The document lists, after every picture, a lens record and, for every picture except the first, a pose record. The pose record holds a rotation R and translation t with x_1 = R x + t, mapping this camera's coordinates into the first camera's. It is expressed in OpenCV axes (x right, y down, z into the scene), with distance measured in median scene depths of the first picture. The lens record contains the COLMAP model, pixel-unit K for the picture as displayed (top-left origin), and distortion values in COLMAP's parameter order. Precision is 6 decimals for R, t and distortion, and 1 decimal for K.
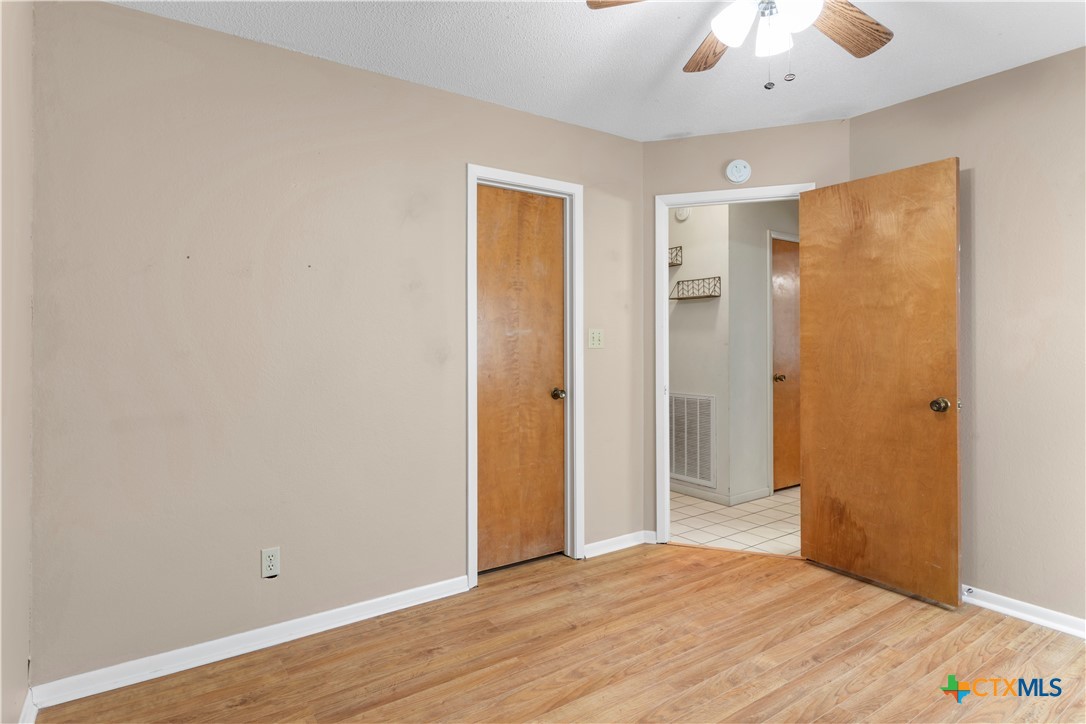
lens RADIAL K [[597.1, 0, 543.3], [0, 597.1, 357.7], [0, 0, 1]] dist [0.001032, 0.000044]
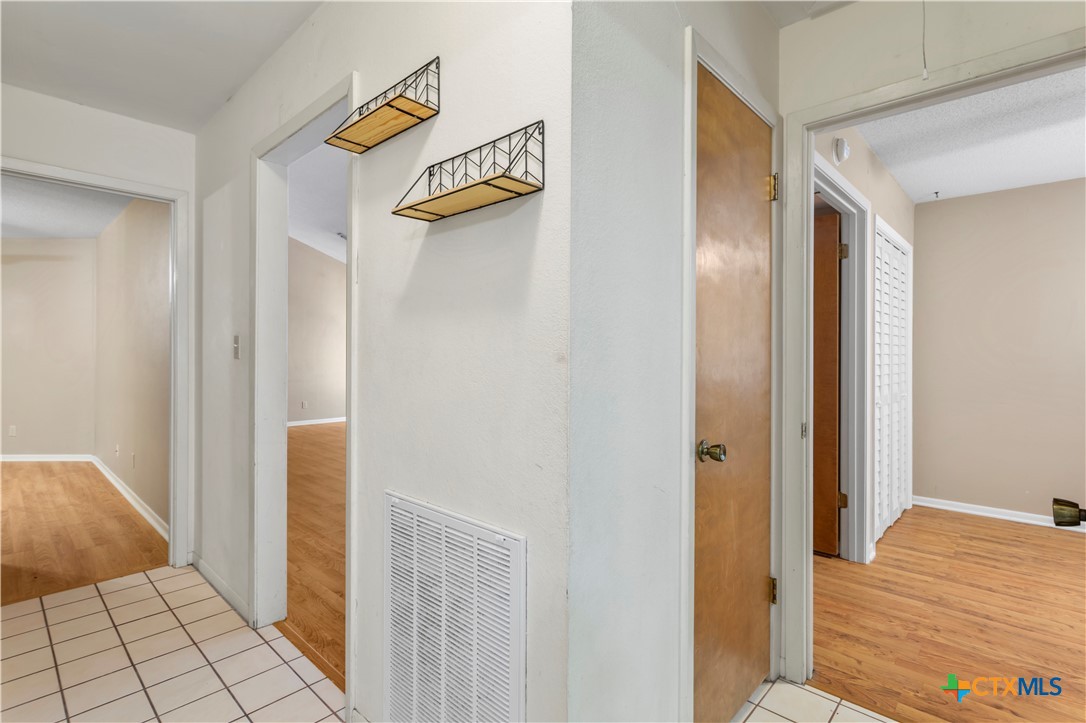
lens RADIAL K [[524.2, 0, 544.8], [0, 524.2, 360.7], [0, 0, 1]] dist [-0.001634, 0.000860]
pose [[0.979942, 0.007461, 0.199141, 0.239912], [-0.005983, 0.999950, -0.008020, -0.017527], [-0.199191, 0.006668, 0.979938, 0.730138]]
